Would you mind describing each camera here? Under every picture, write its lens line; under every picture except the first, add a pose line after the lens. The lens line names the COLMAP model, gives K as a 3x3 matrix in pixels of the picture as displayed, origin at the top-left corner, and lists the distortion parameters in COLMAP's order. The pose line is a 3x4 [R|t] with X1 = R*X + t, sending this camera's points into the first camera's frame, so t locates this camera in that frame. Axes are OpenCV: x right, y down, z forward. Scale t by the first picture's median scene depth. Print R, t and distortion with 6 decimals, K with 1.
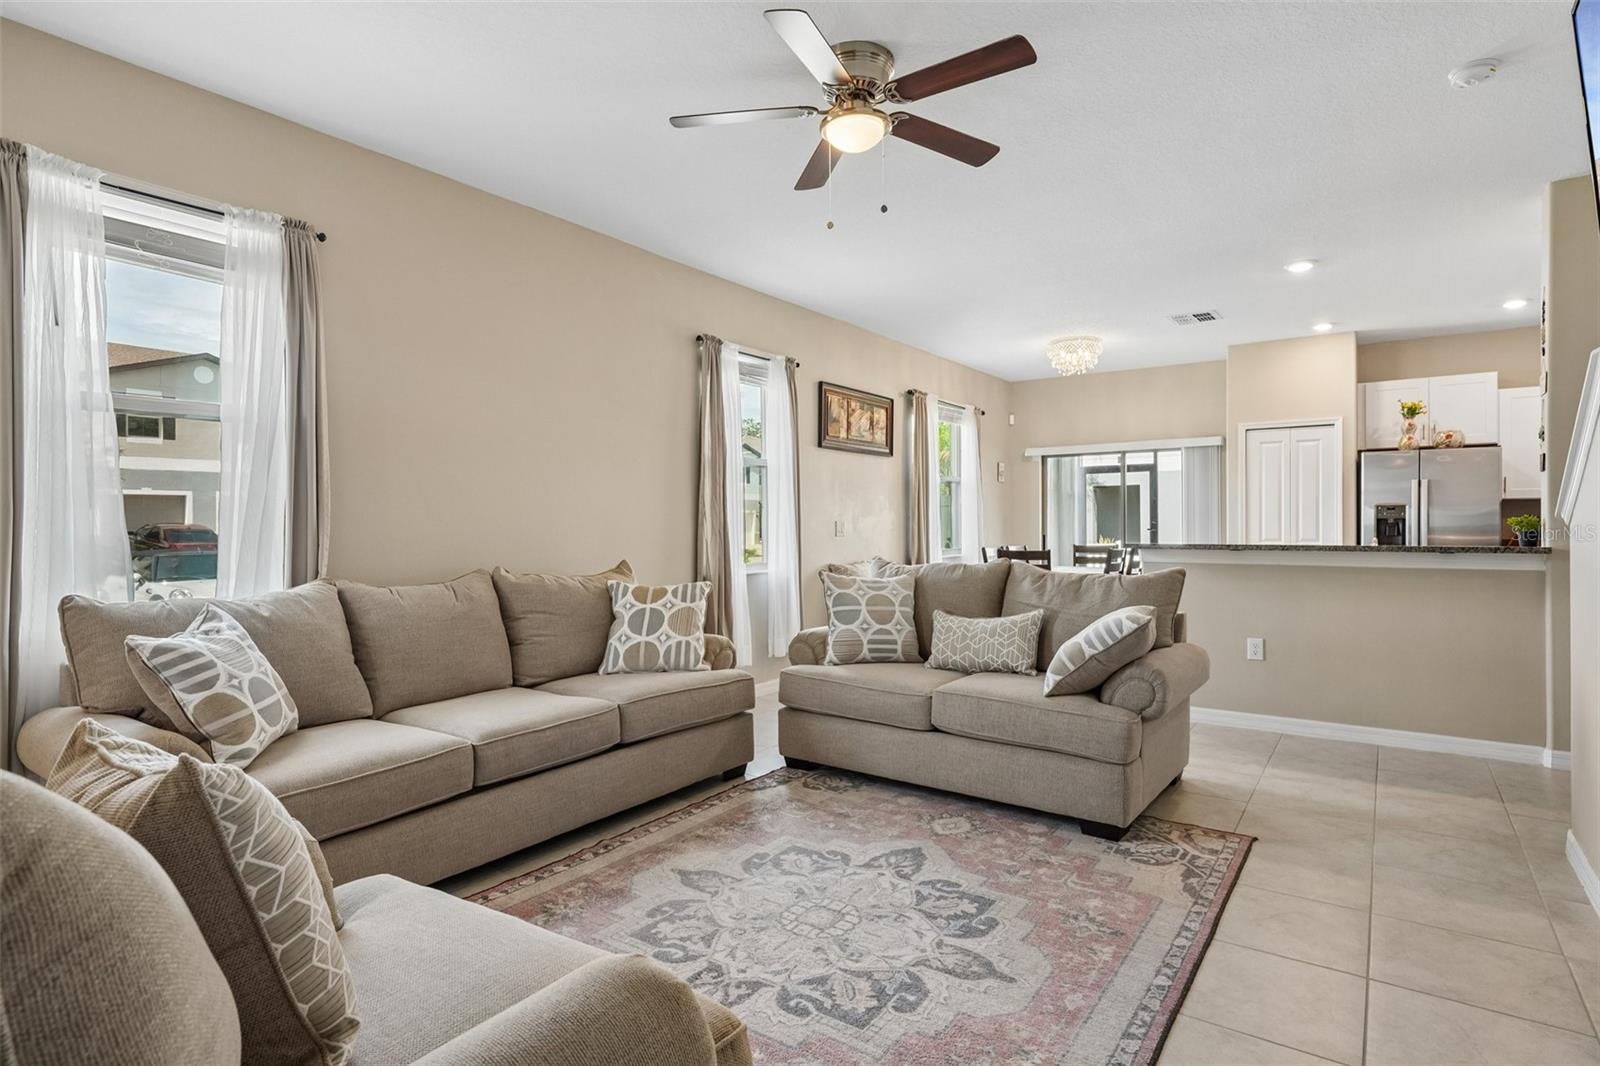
lens RADIAL K [[807.9, 0, 816.8], [0, 807.9, 536.2], [0, 0, 1]] dist [-0.002904, -0.000125]
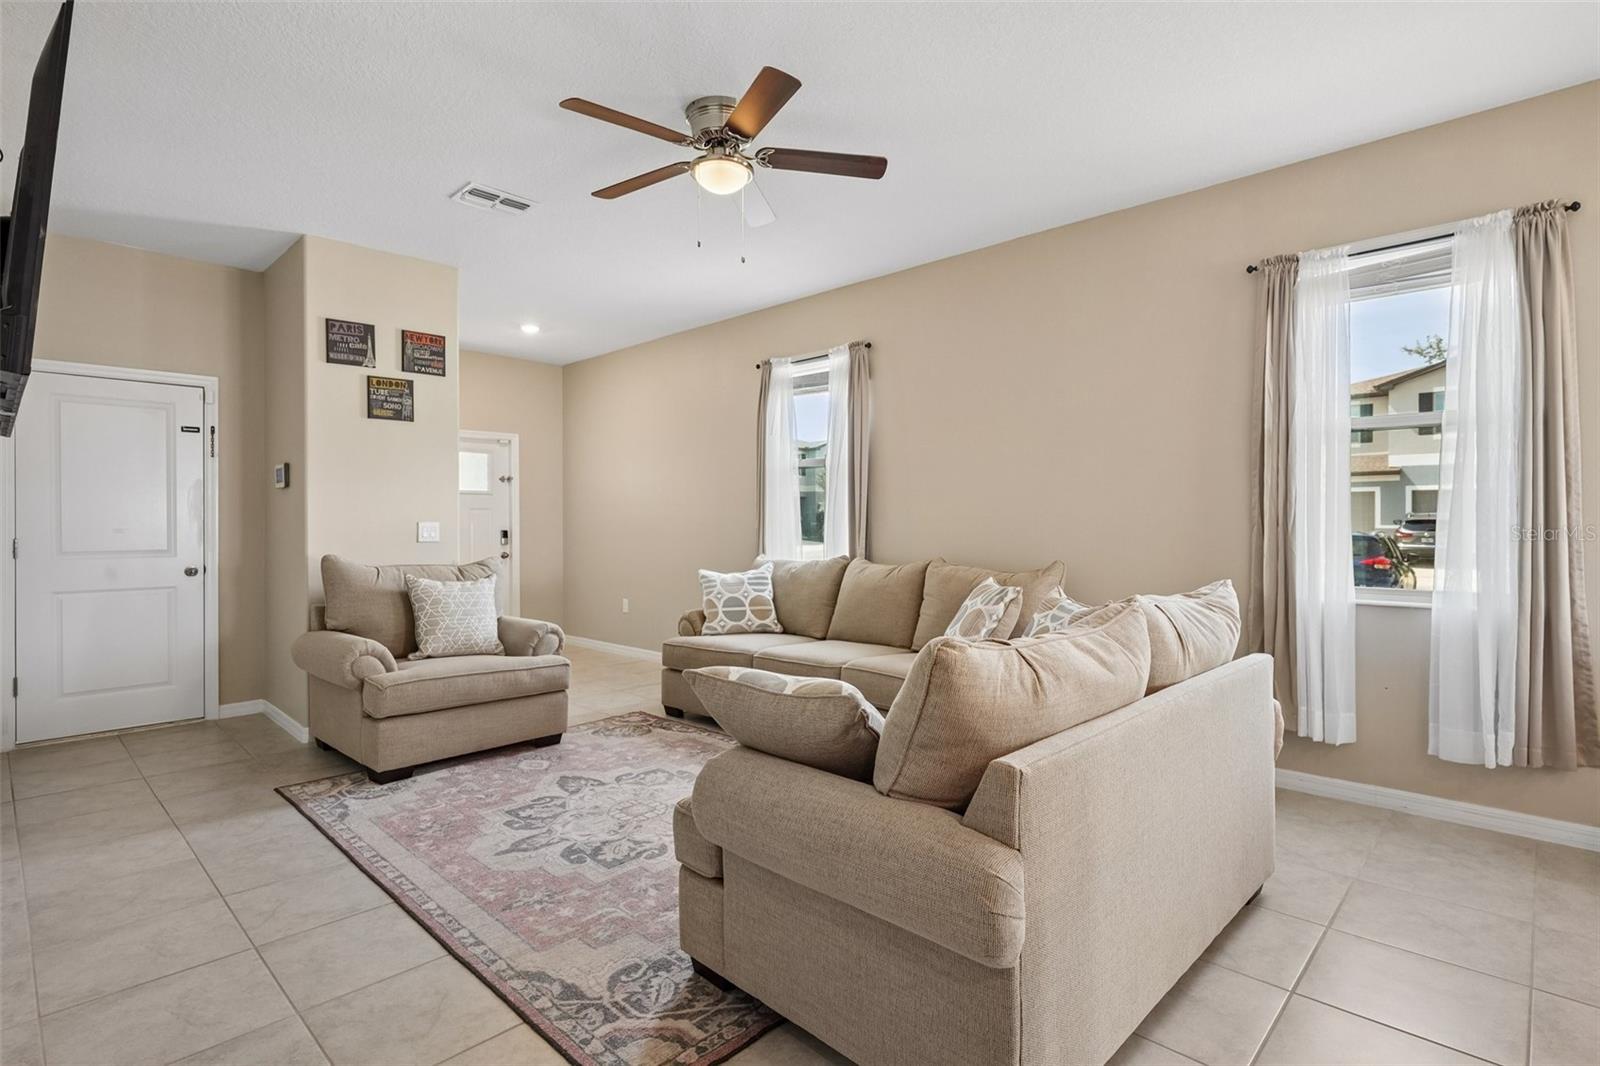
lens RADIAL K [[778.3, 0, 799.6], [0, 778.3, 527.1], [0, 0, 1]] dist [0.000372, -0.000613]
pose [[-0.140357, 0.012256, -0.990025, 1.197339], [-0.012379, 0.999824, 0.014132, -0.032646], [0.990024, 0.014239, -0.140180, 1.360851]]
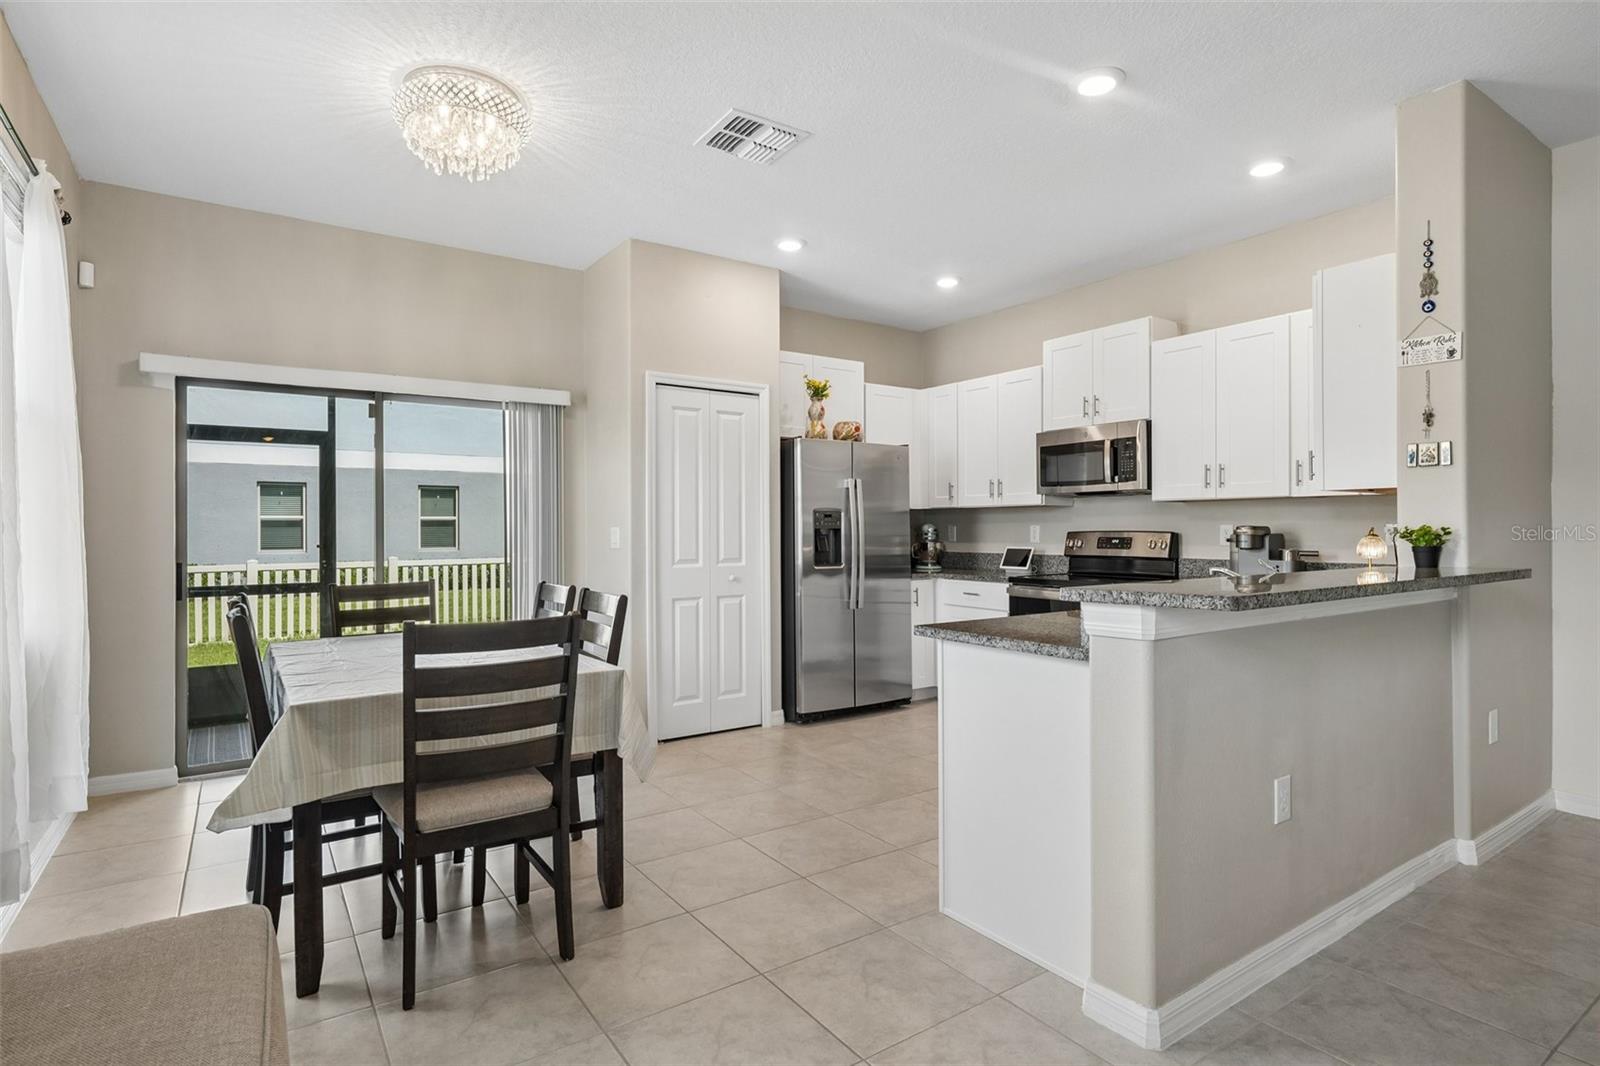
lens RADIAL K [[807.9, 0, 806.8], [0, 807.9, 528.9], [0, 0, 1]] dist [-0.002904, -0.000125]
pose [[0.343330, 0.005205, 0.939200, -0.012323], [0.016862, 0.999789, -0.011704, -0.034893], [-0.939063, 0.019856, 0.343170, 1.959340]]
